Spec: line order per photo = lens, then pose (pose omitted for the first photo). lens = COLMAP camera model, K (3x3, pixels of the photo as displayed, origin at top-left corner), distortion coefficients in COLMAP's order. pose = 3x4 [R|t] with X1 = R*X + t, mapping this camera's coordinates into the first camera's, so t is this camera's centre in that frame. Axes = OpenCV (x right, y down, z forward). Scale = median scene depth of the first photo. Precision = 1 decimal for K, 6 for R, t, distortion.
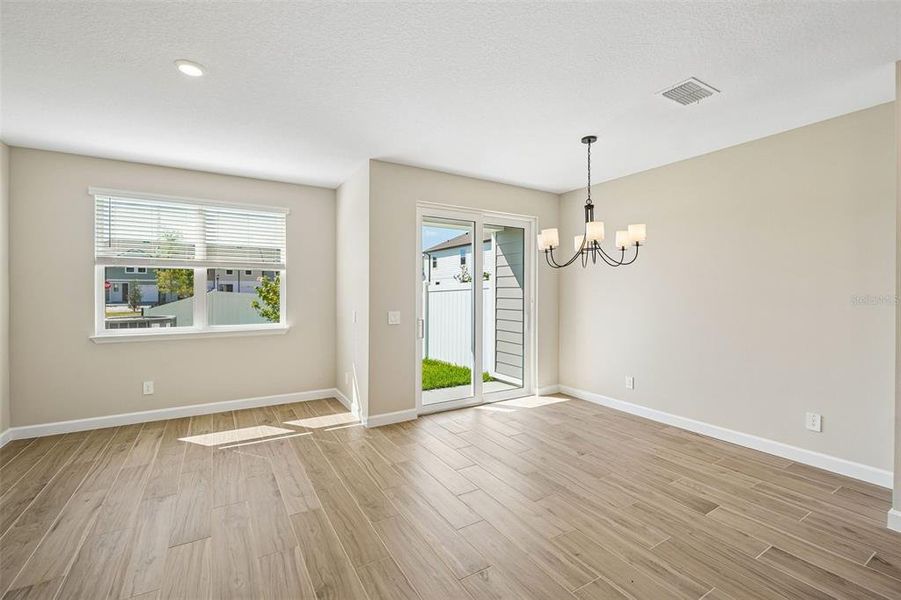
lens RADIAL K [[401.6, 0, 458.6], [0, 401.6, 294.7], [0, 0, 1]] dist [-0.001327, -0.001250]
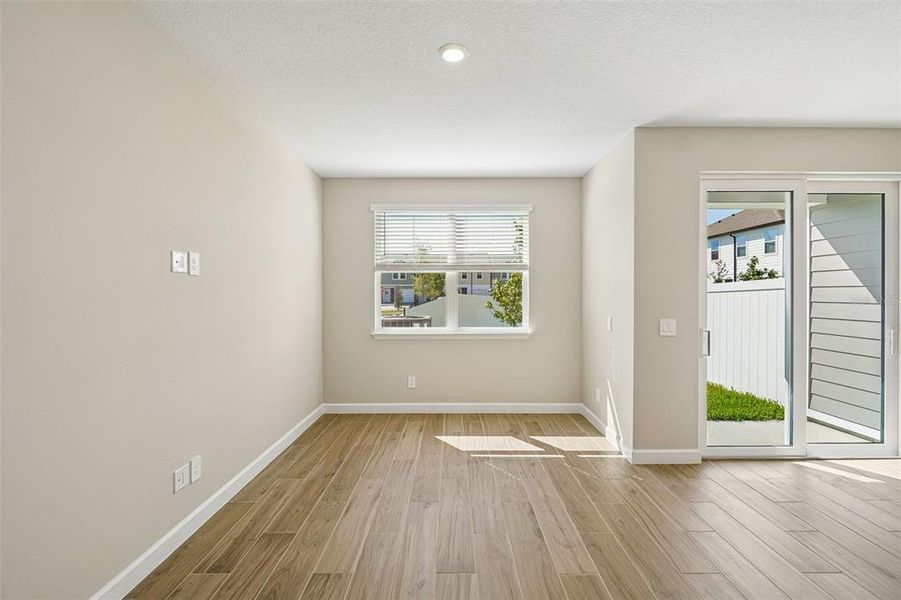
lens RADIAL K [[391.0, 0, 449.0], [0, 391.0, 297.3], [0, 0, 1]] dist [-0.001927, -0.001170]
pose [[0.853667, 0.000958, -0.520819, -0.125305], [-0.000028, 0.999998, 0.001793, -0.001736], [0.520820, -0.001516, 0.853665, 0.135910]]
